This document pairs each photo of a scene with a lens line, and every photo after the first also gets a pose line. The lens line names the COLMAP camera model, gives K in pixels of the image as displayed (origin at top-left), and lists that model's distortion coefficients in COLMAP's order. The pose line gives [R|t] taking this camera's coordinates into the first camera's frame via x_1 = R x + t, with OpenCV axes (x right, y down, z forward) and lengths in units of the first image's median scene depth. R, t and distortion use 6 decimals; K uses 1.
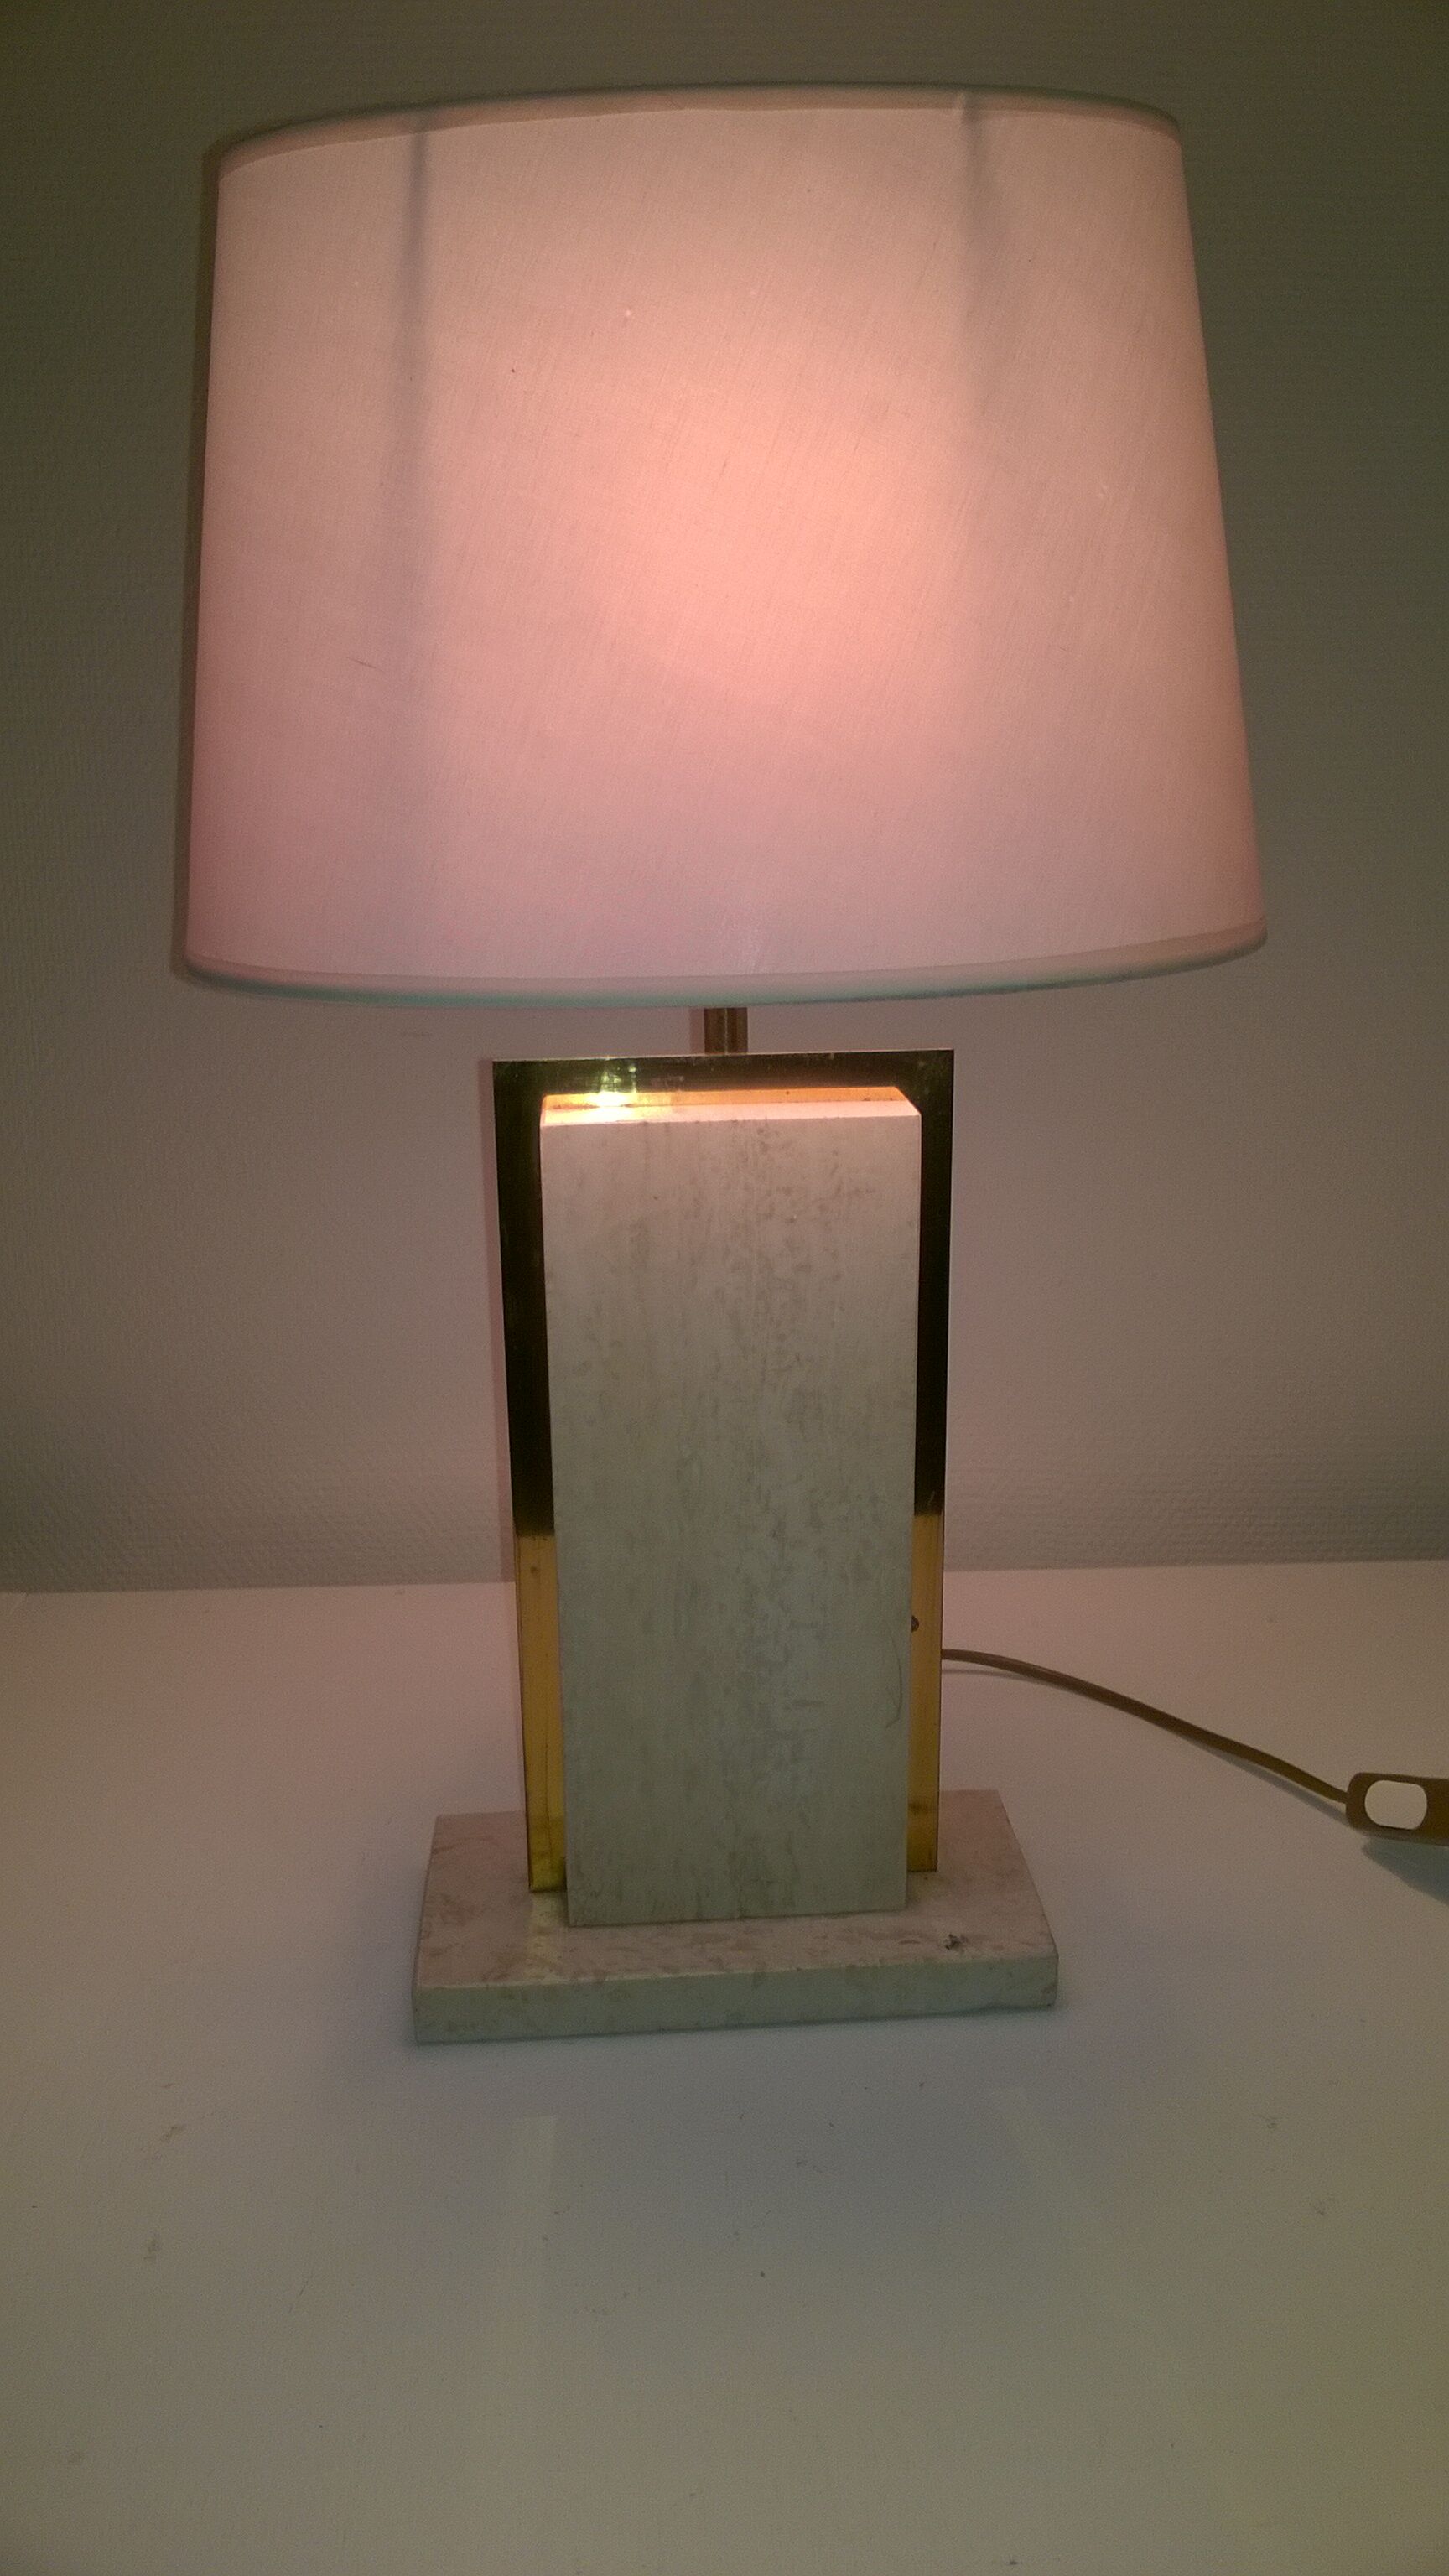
lens RADIAL K [[1986.5, 0, 724.5], [0, 1986.5, 1288.0], [0, 0, 1]] dist [0.005897, -0.070210]
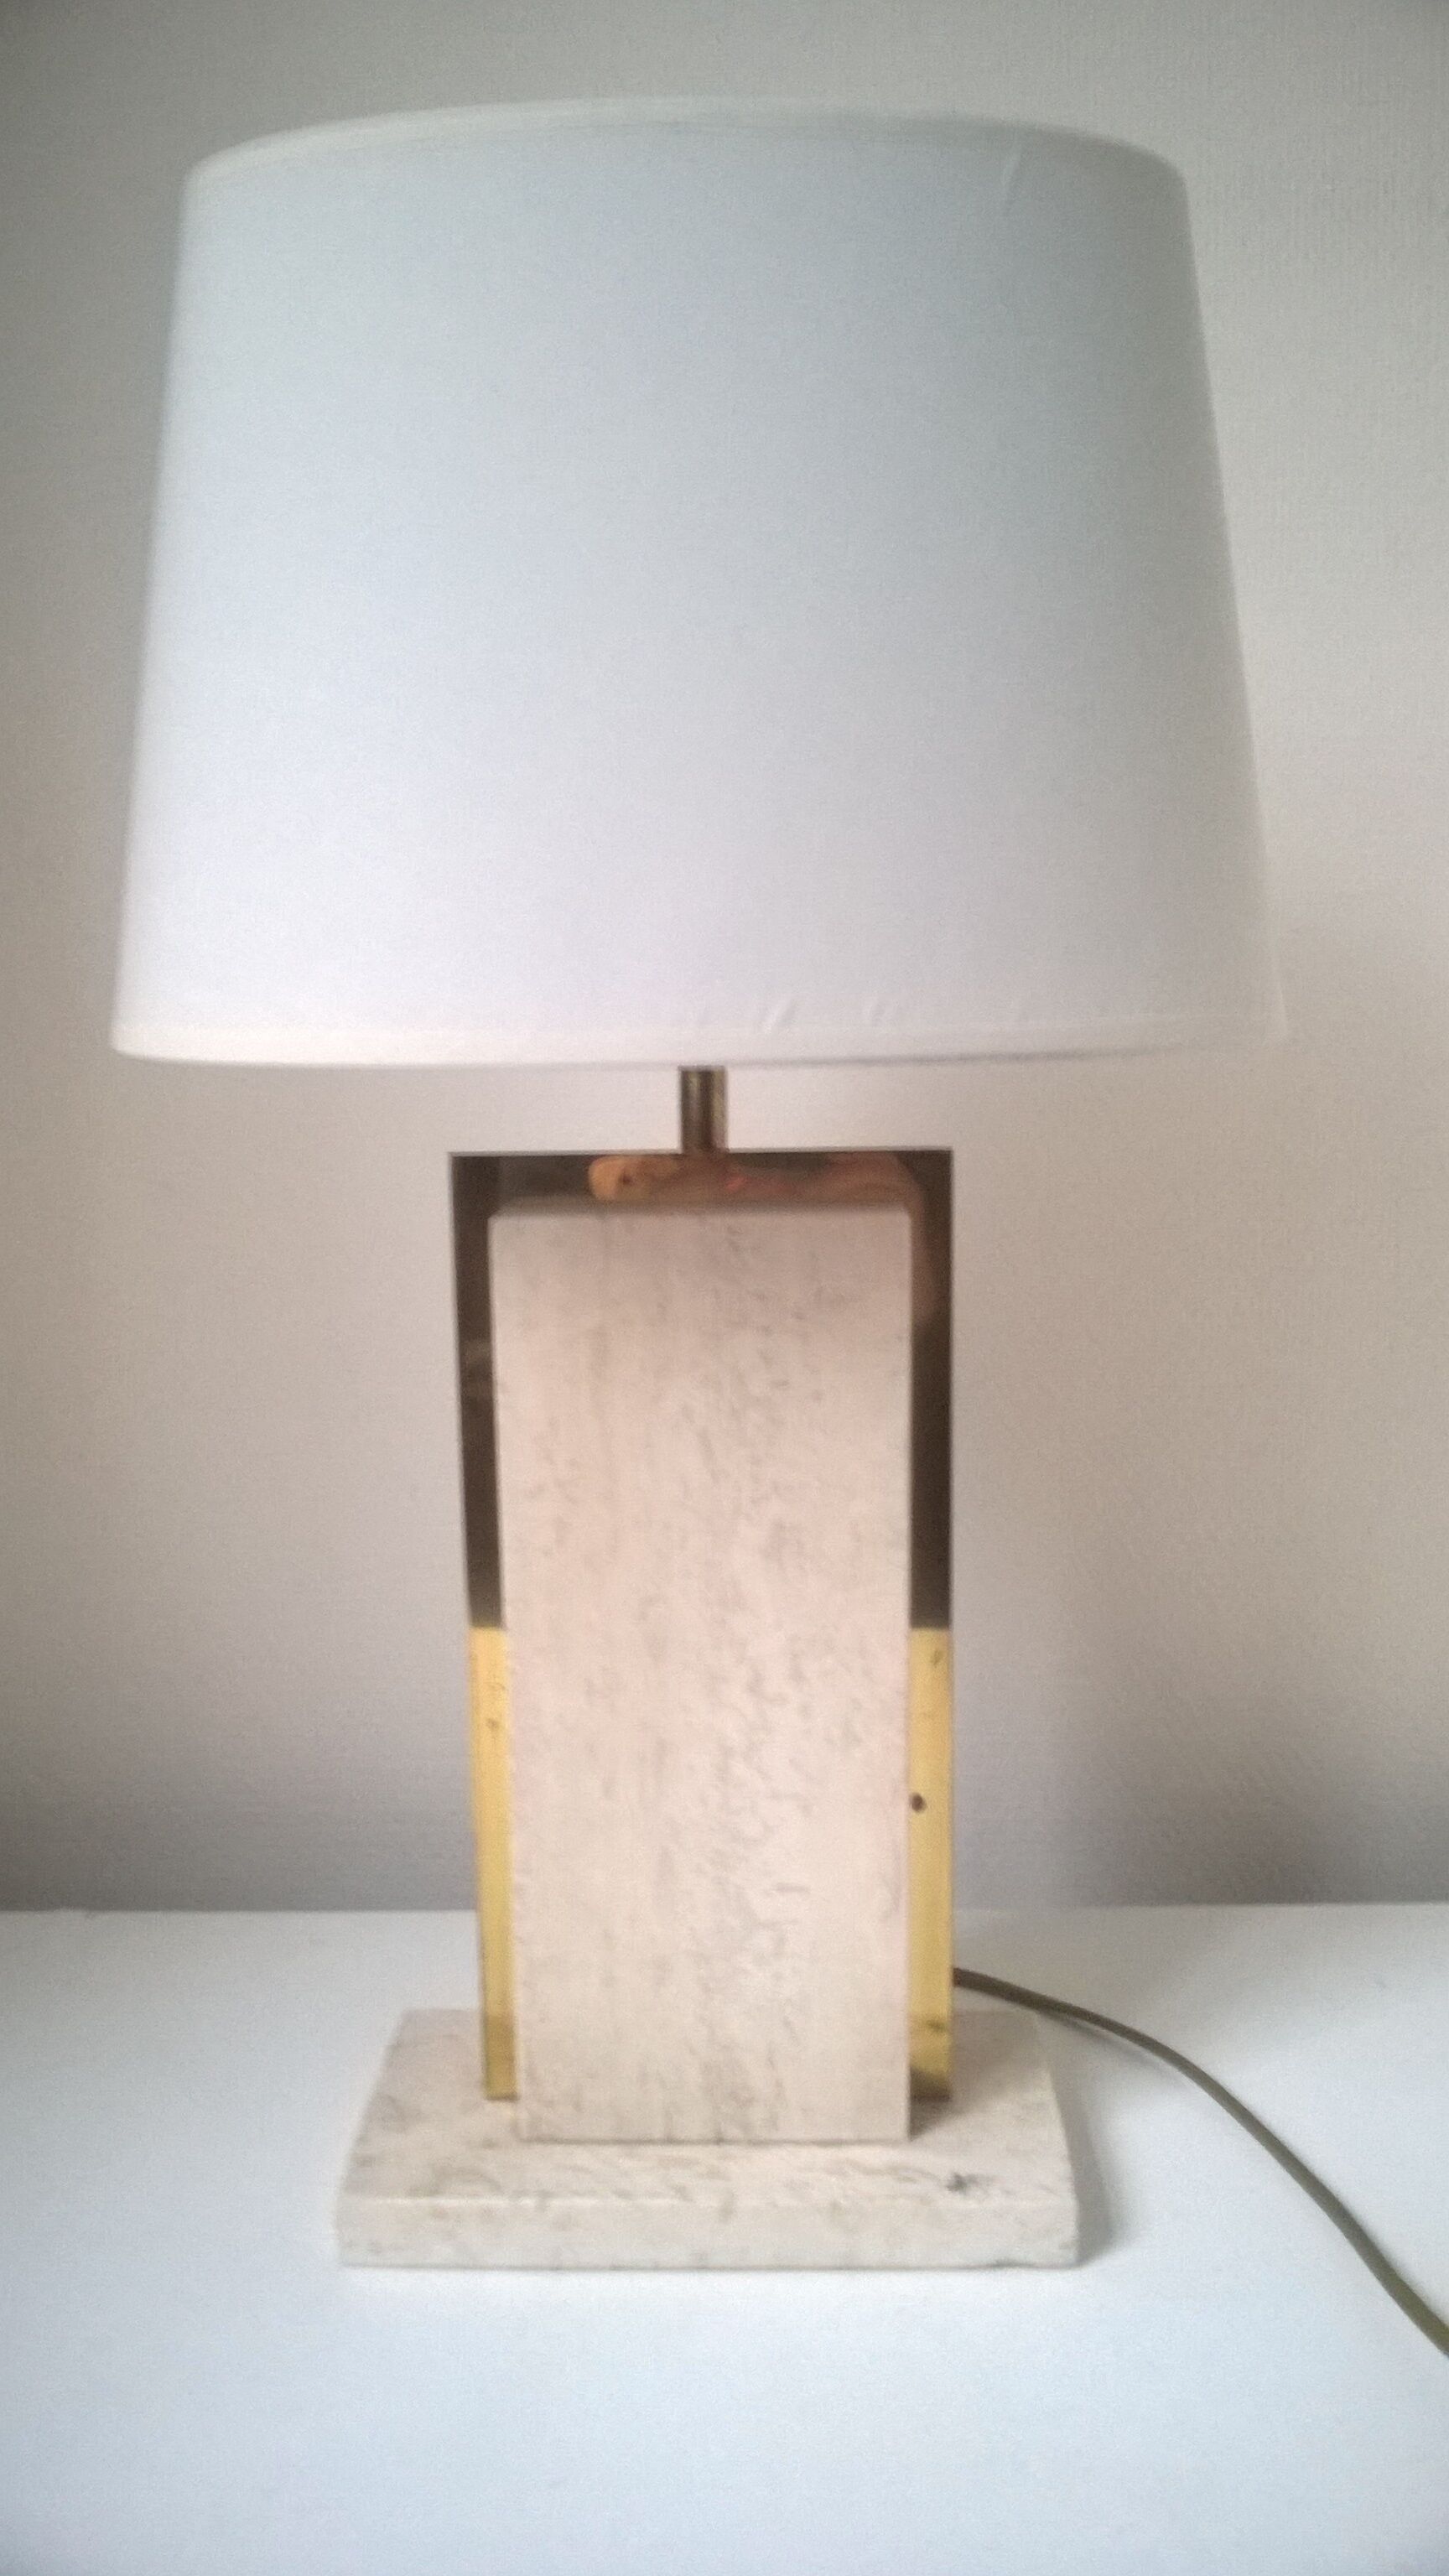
lens RADIAL K [[1986.5, 0, 724.5], [0, 1986.5, 1288.0], [0, 0, 1]] dist [0.005897, -0.070210]
pose [[0.994638, 0.011521, -0.102779, 0.101003], [-0.024796, 0.991356, -0.128837, 0.060197], [0.100406, 0.130694, 0.986325, 0.095947]]
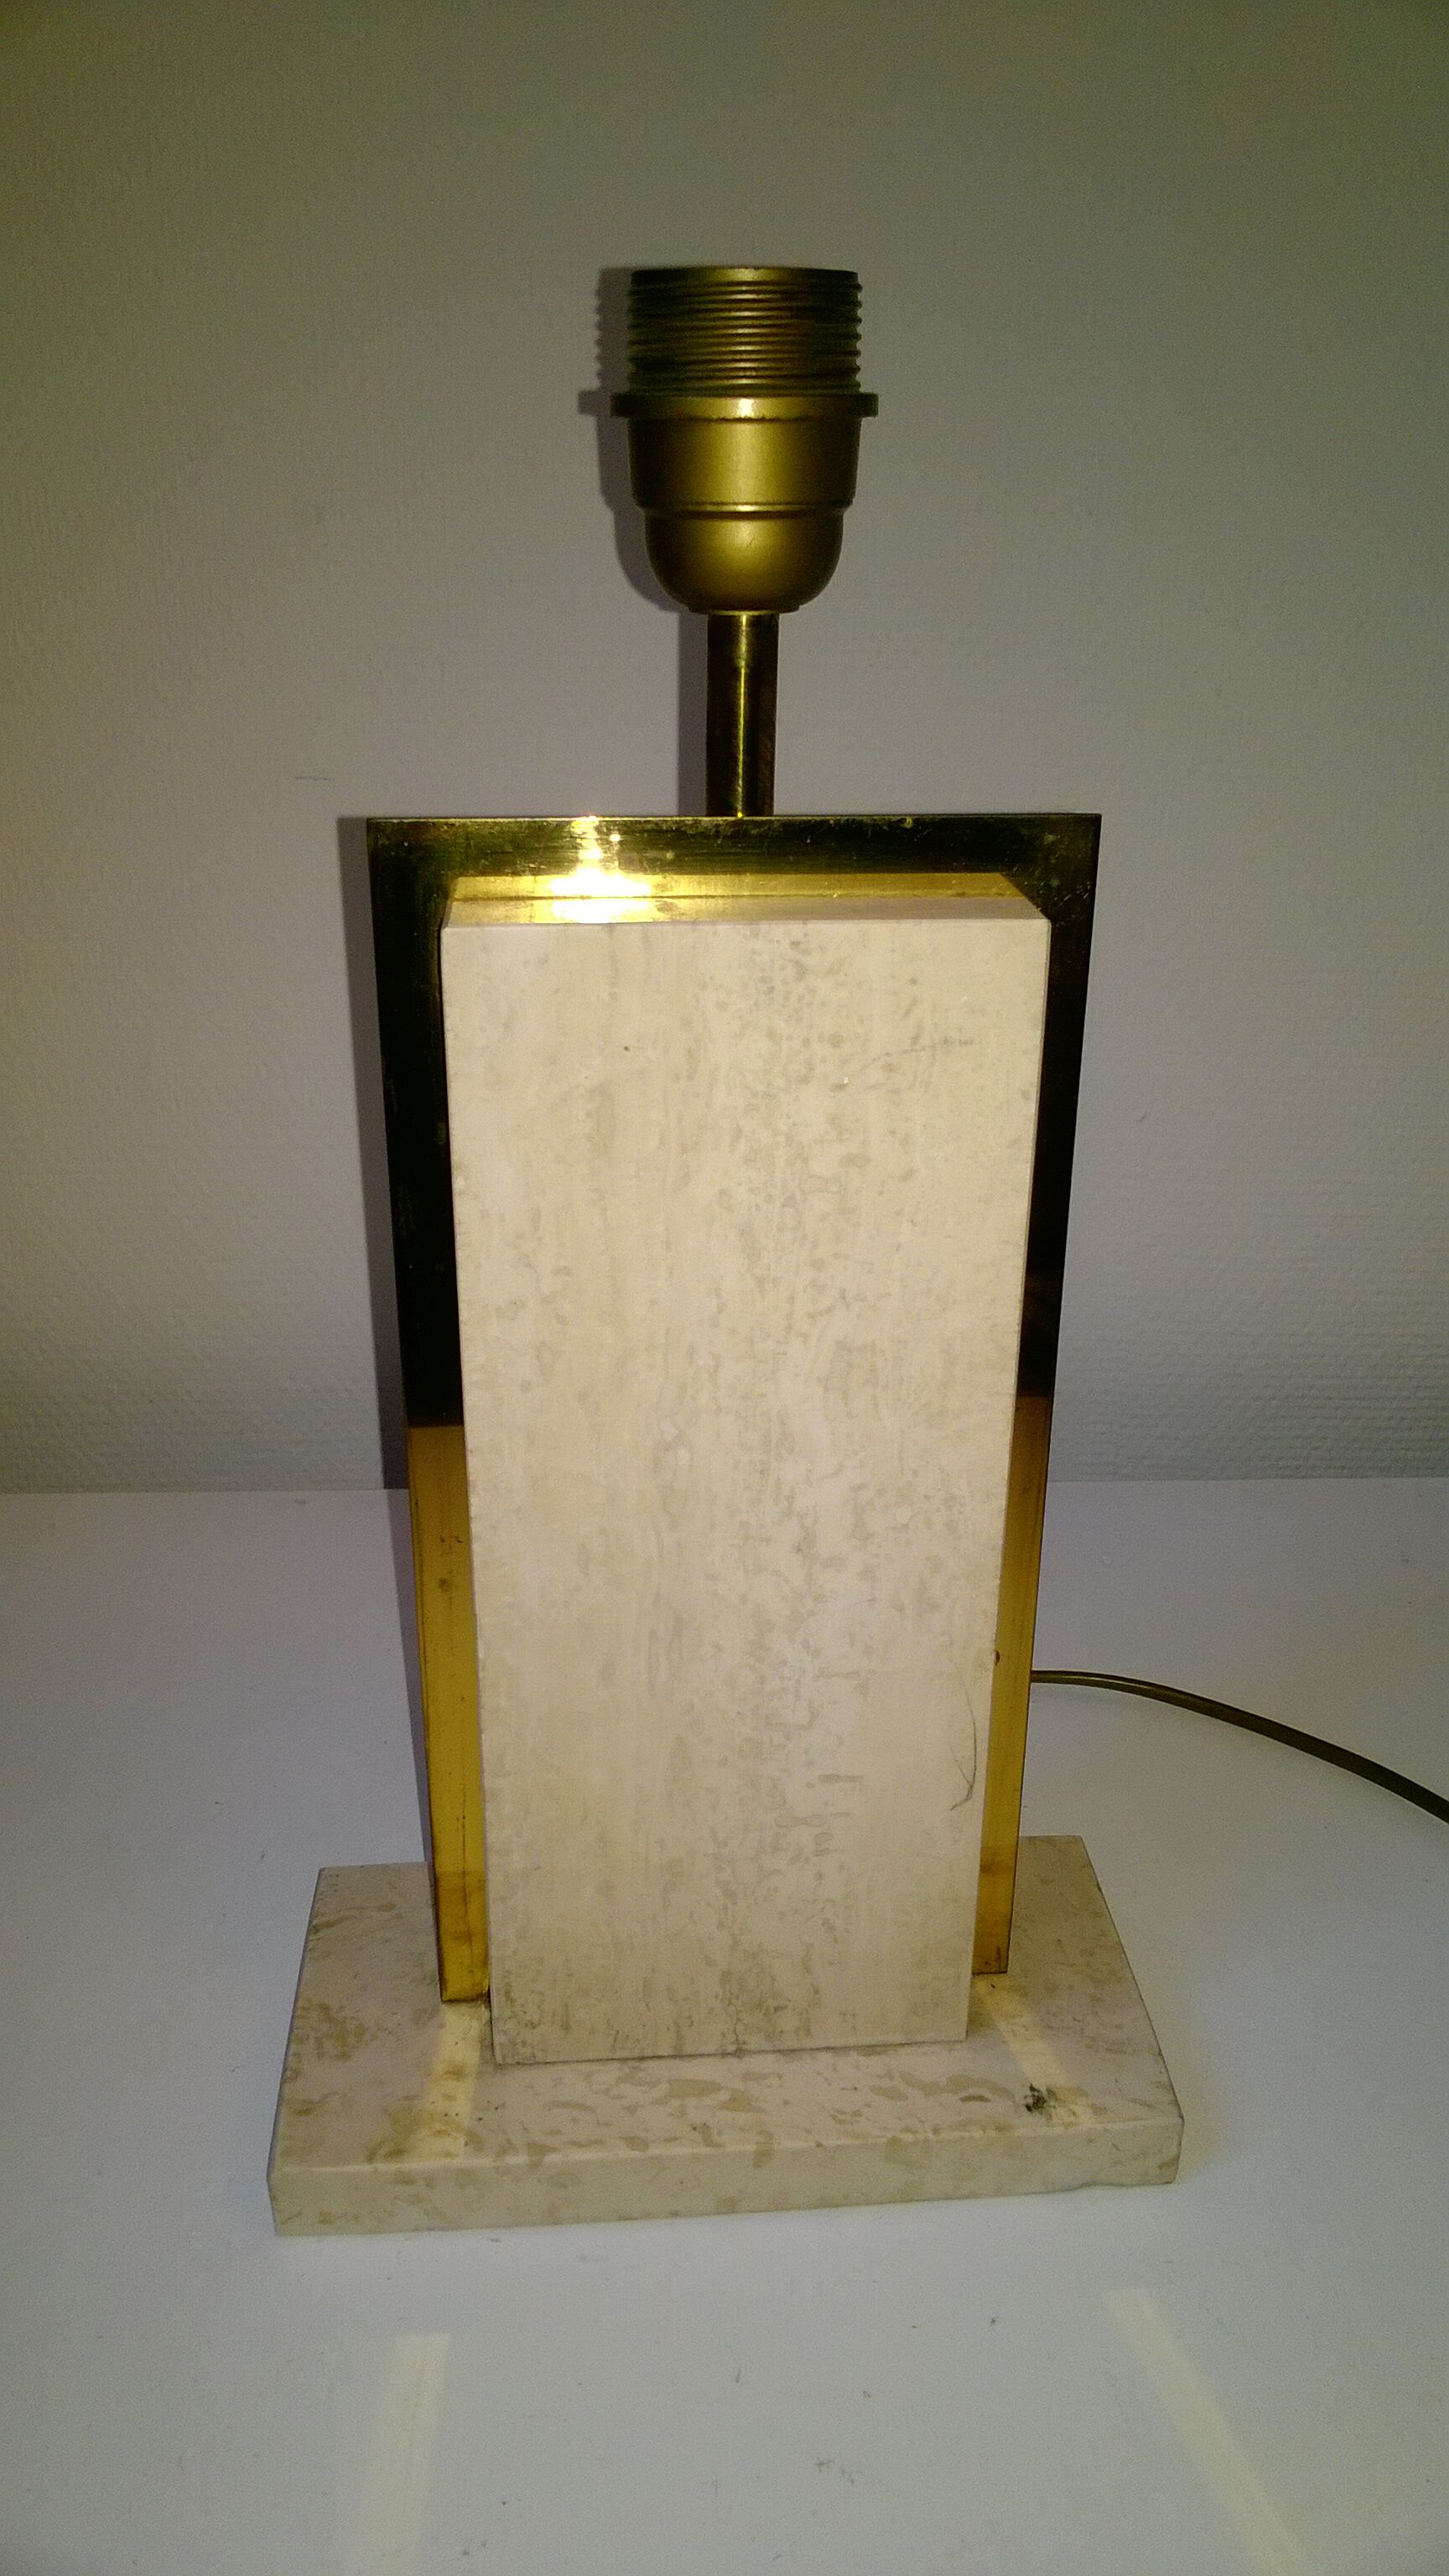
lens RADIAL K [[1986.5, 0, 724.5], [0, 1986.5, 1288.0], [0, 0, 1]] dist [0.005897, -0.070210]
pose [[0.999802, 0.014977, 0.013086, -0.009957], [-0.016453, 0.992504, 0.121103, -0.043515], [-0.011174, -0.121295, 0.992554, 0.339600]]
